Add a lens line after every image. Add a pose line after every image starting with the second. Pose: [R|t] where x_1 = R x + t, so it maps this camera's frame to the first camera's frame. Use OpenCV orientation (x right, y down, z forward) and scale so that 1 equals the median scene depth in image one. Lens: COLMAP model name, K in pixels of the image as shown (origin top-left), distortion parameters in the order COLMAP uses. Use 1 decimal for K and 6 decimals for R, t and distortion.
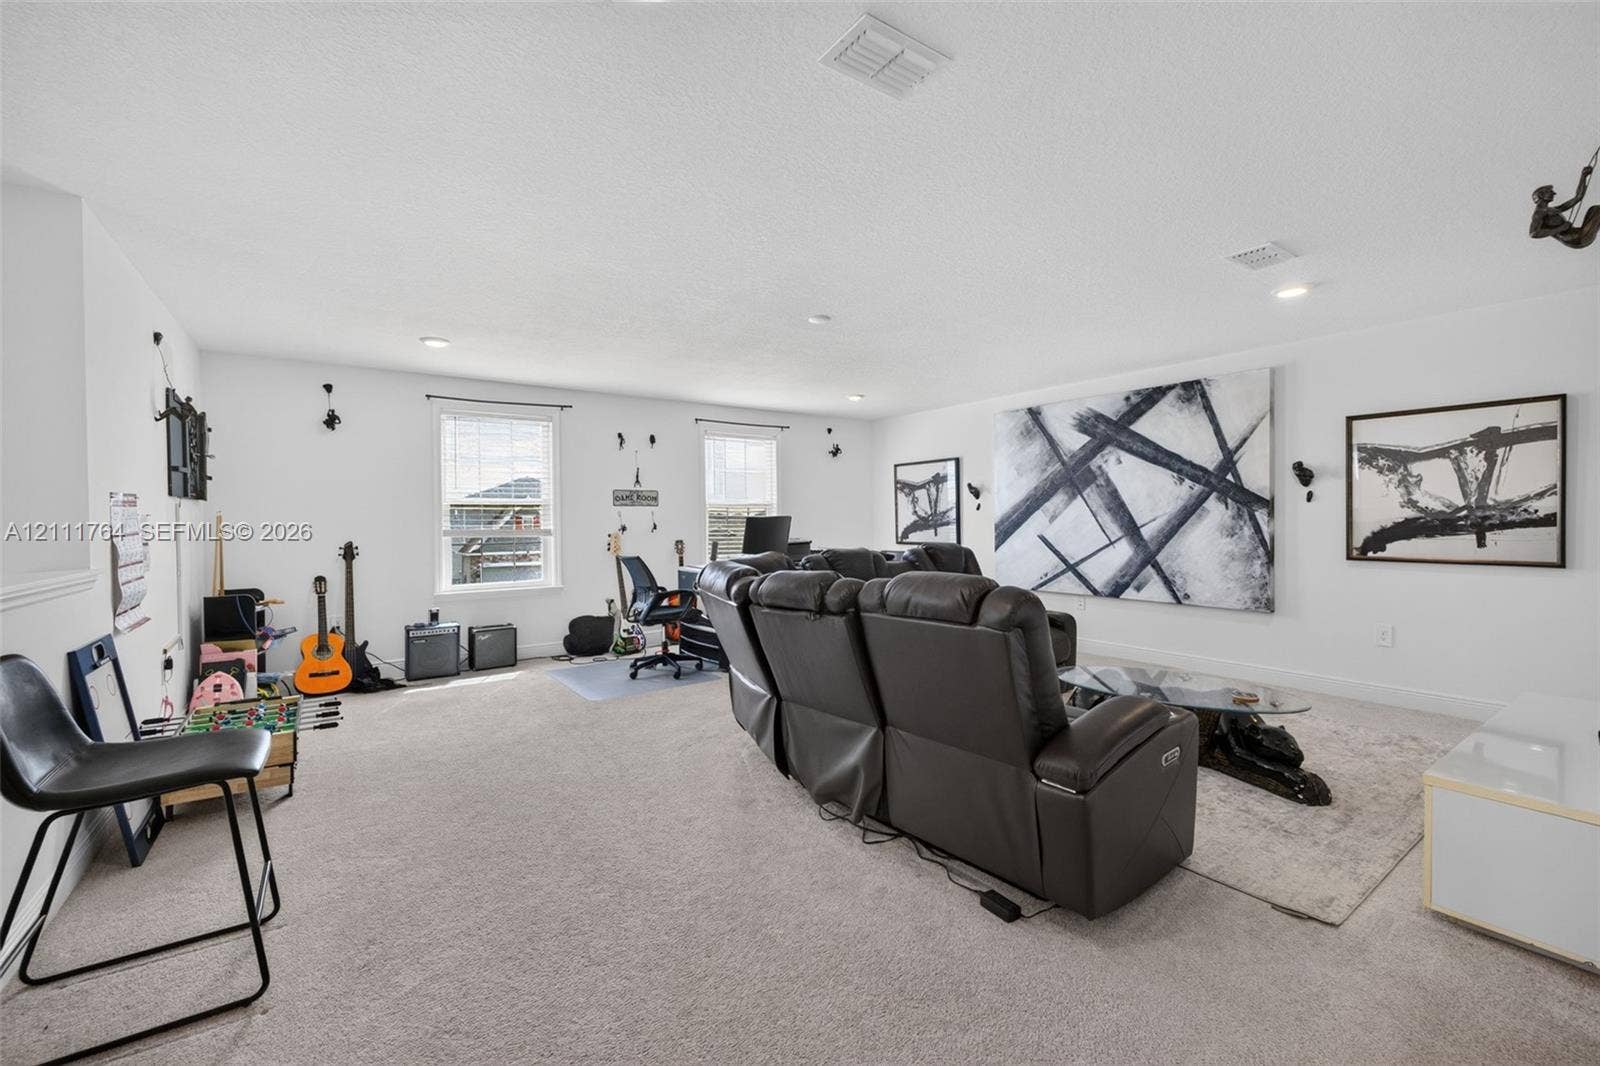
lens RADIAL K [[665.5, 0, 803.3], [0, 665.5, 538.1], [0, 0, 1]] dist [-0.001609, -0.000307]
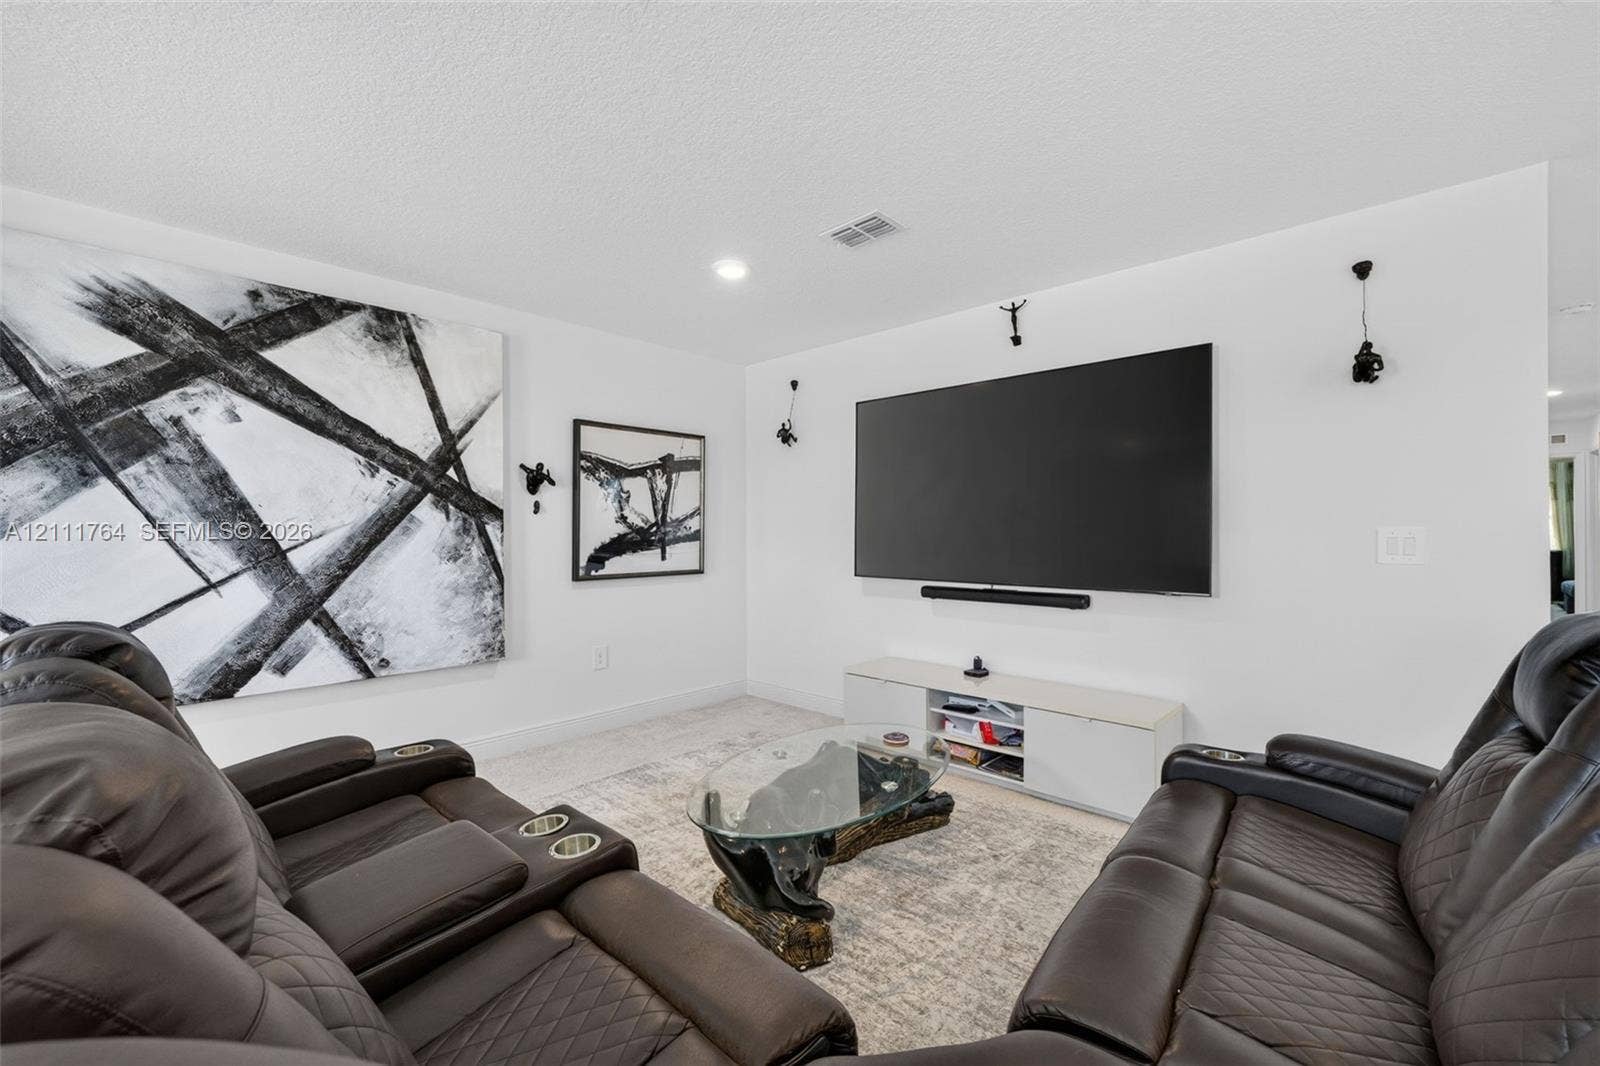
lens RADIAL K [[665.5, 0, 803.3], [0, 665.5, 538.1], [0, 0, 1]] dist [-0.001609, -0.000307]
pose [[-0.203941, 0.002588, 0.978980, -0.097119], [0.034933, 0.999379, 0.004636, -0.015906], [-0.978360, 0.035145, -0.203904, 0.787978]]
